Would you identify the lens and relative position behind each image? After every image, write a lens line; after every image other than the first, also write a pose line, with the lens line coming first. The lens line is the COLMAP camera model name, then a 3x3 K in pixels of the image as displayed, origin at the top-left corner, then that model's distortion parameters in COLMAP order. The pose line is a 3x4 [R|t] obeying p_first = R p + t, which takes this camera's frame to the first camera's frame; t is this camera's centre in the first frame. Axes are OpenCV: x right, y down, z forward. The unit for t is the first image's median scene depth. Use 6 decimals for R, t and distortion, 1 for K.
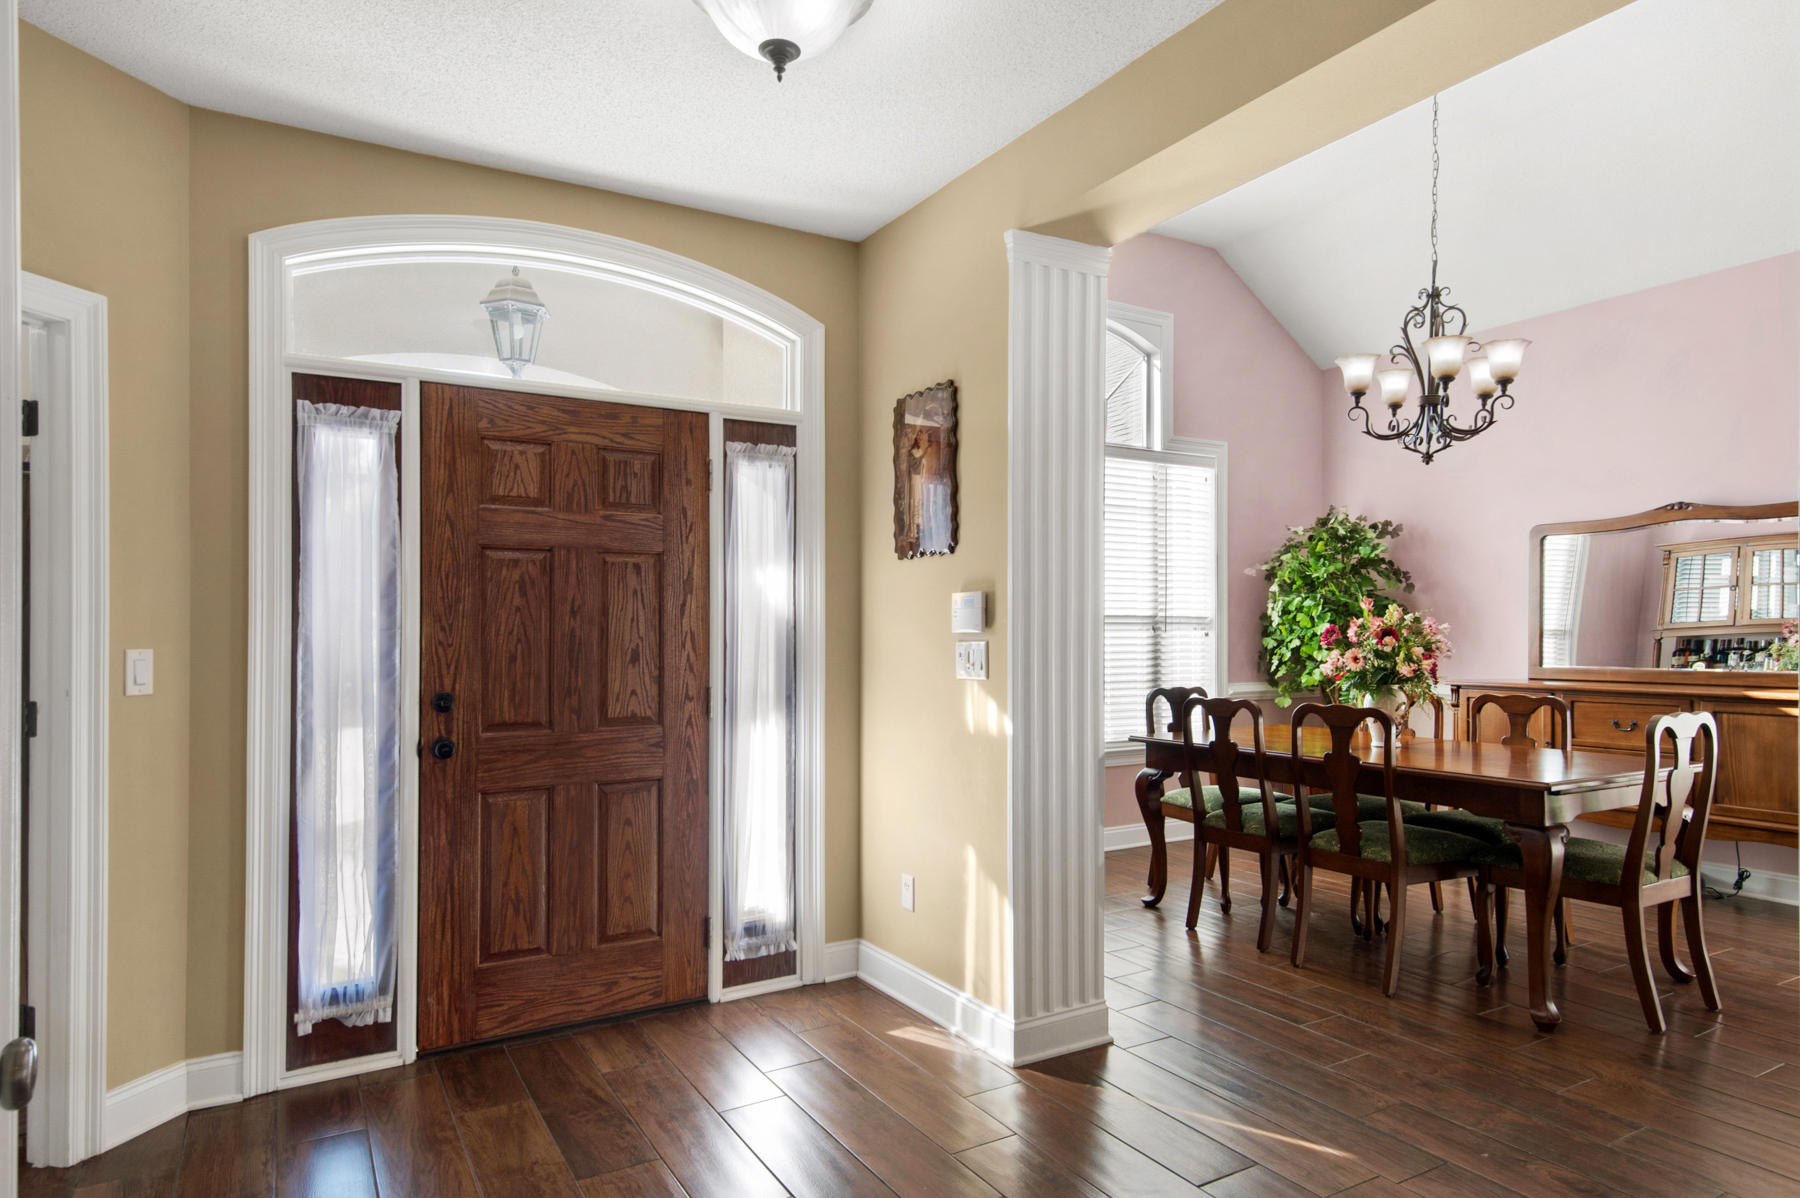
lens RADIAL K [[1063.4, 0, 903.9], [0, 1063.4, 625.0], [0, 0, 1]] dist [0.007375, 0.000319]
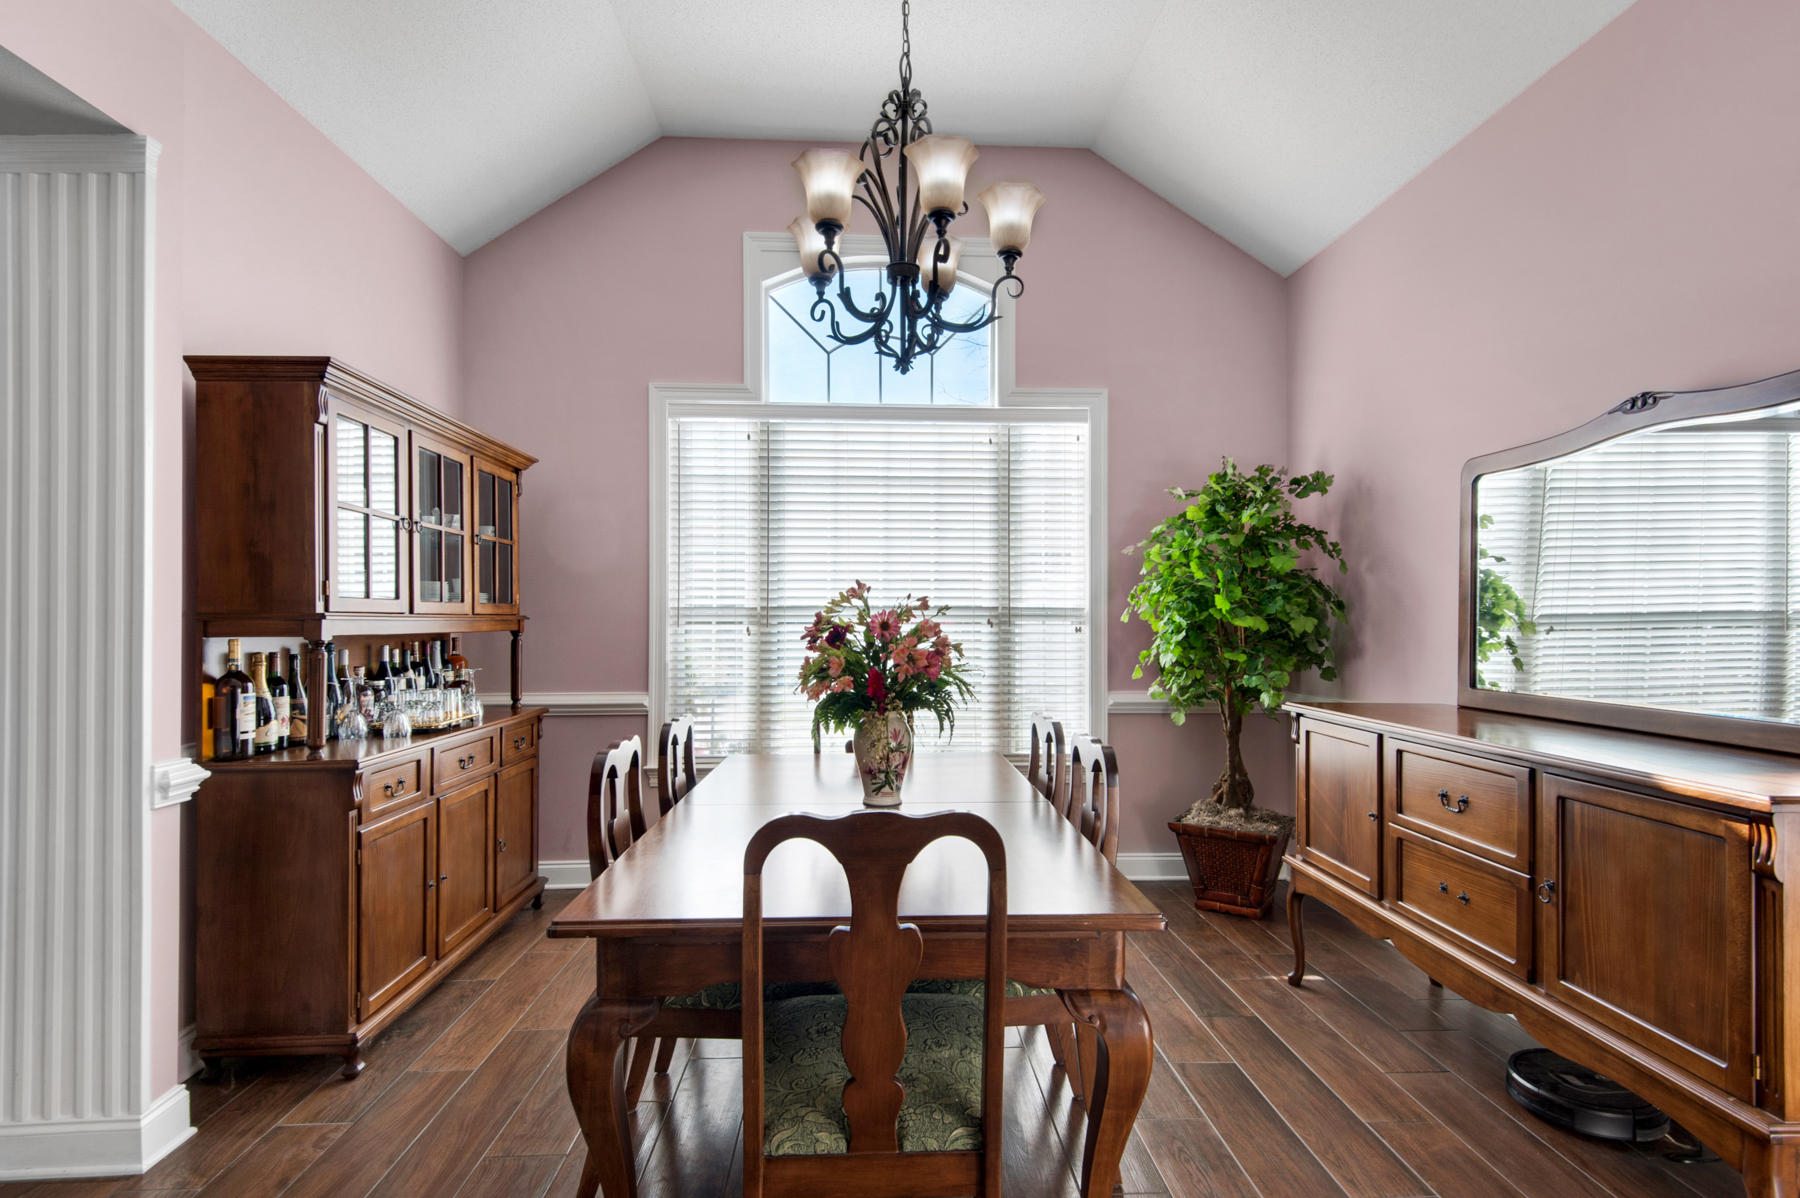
lens RADIAL K [[885.7, 0, 896.8], [0, 885.7, 610.2], [0, 0, 1]] dist [-0.001273, -0.000103]
pose [[0.883978, -0.004355, -0.467507, 0.485737], [0.002604, 0.999987, -0.004392, -0.003514], [0.467520, 0.002665, 0.883978, 0.348497]]
